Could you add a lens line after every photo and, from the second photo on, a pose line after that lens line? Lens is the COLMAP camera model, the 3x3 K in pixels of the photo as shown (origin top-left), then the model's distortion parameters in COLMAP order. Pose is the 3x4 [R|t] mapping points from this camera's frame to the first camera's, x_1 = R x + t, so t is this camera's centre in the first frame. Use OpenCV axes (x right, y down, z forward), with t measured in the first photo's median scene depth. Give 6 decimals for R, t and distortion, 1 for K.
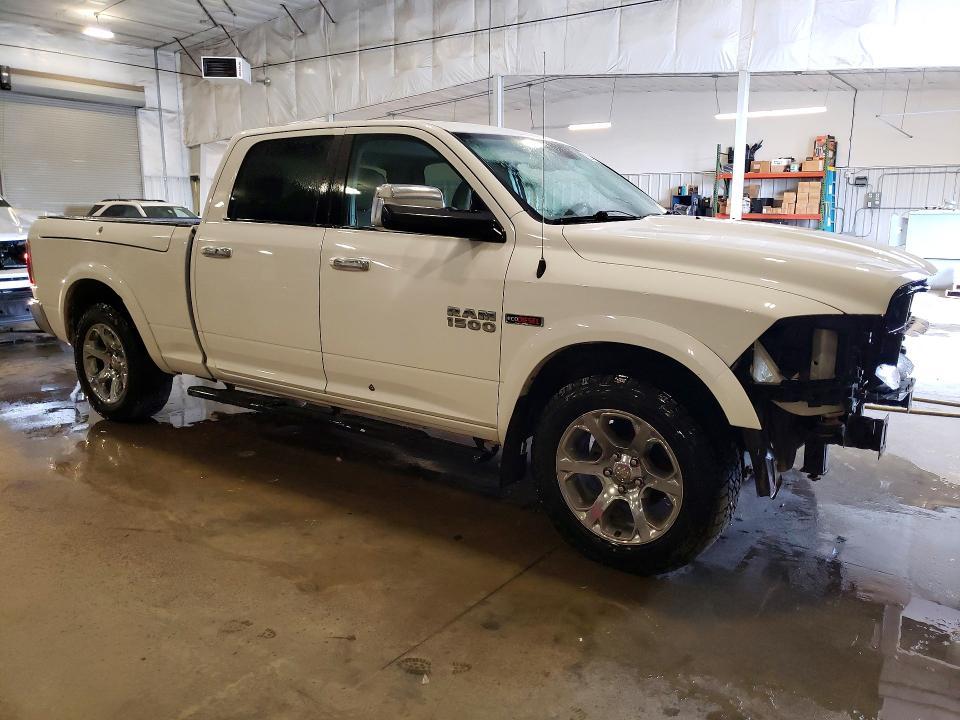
lens RADIAL K [[752.2, 0, 476.2], [0, 752.2, 357.4], [0, 0, 1]] dist [0.031671, 0.003908]
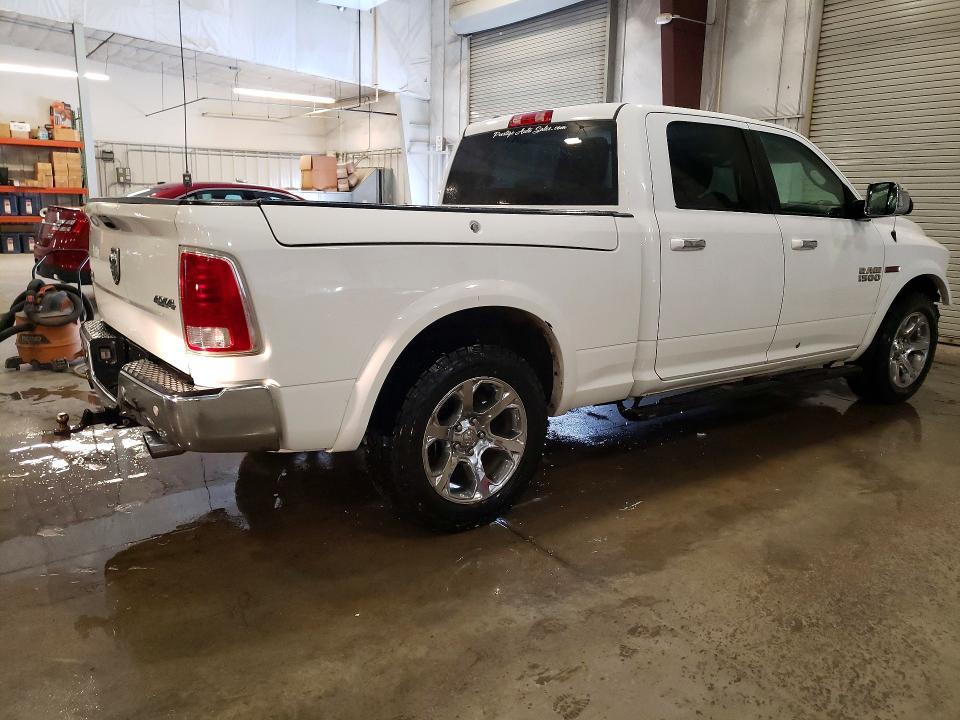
lens RADIAL K [[752.2, 0, 479.4], [0, 752.2, 364.9], [0, 0, 1]] dist [0.031671, 0.003908]
pose [[0.314843, -0.204998, 0.926741, -1.083913], [0.161524, 0.973727, 0.160517, -0.156733], [-0.935299, 0.099153, 0.339683, 0.799933]]
